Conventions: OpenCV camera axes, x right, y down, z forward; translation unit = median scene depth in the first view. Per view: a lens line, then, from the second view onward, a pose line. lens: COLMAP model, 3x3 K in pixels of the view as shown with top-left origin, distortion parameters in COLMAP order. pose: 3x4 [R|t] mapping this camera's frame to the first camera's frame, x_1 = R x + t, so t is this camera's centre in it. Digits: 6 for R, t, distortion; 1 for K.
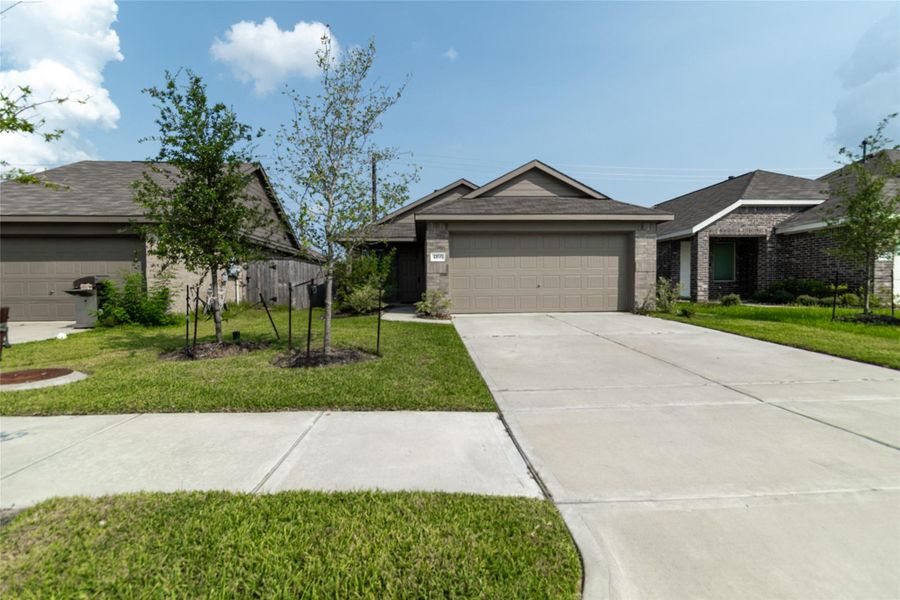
lens RADIAL K [[418.8, 0, 445.7], [0, 418.8, 294.1], [0, 0, 1]] dist [0.000378, -0.000185]
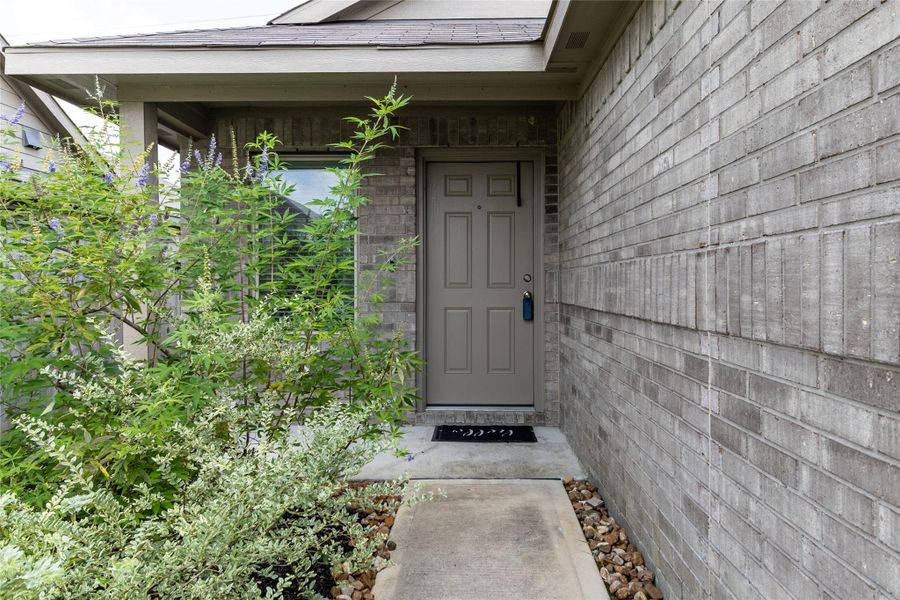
lens RADIAL K [[618.1, 0, 449.2], [0, 618.1, 288.8], [0, 0, 1]] dist [-0.000673, -0.001522]
pose [[0.996160, 0.006956, -0.087278, -0.115530], [-0.008325, 0.999848, -0.015329, -0.060135], [0.087158, 0.015996, 0.996066, 1.064923]]
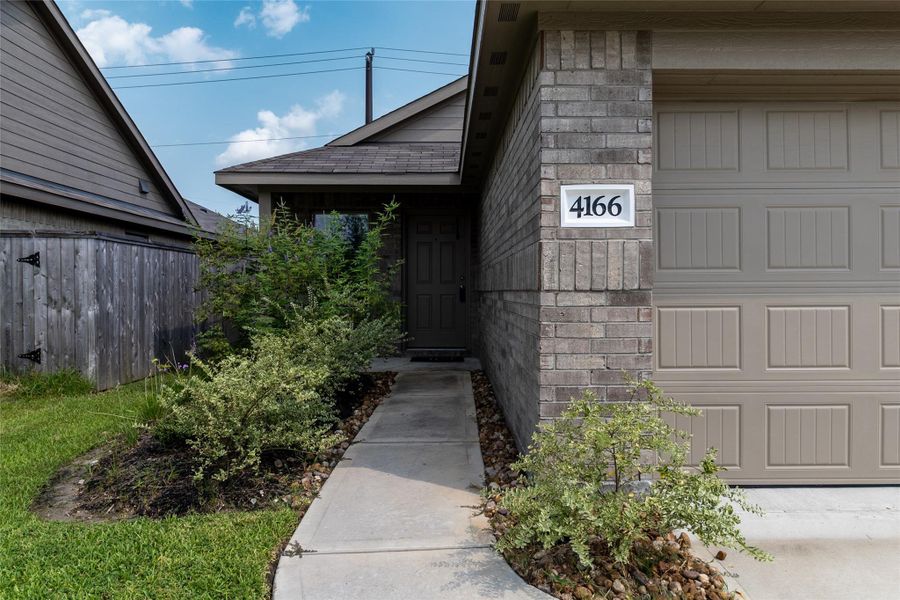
lens RADIAL K [[618.1, 0, 449.2], [0, 618.1, 288.8], [0, 0, 1]] dist [-0.000673, -0.001522]
pose [[0.998398, 0.005869, -0.056281, -0.068098], [-0.007150, 0.999719, -0.022580, -0.042144], [0.056133, 0.022946, 0.998160, 0.686826]]
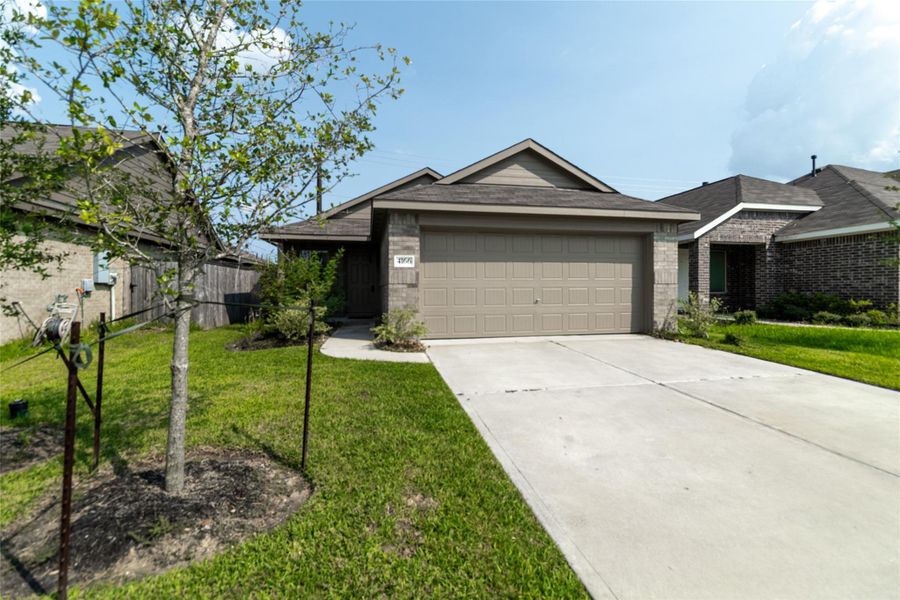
lens RADIAL K [[411.4, 0, 454.8], [0, 411.4, 287.1], [0, 0, 1]] dist [0.001755, 0.000085]
pose [[0.989080, 0.007098, 0.147206, -0.035414], [-0.002972, 0.999597, -0.028233, -0.023754], [-0.147347, 0.027487, 0.988703, 0.280990]]
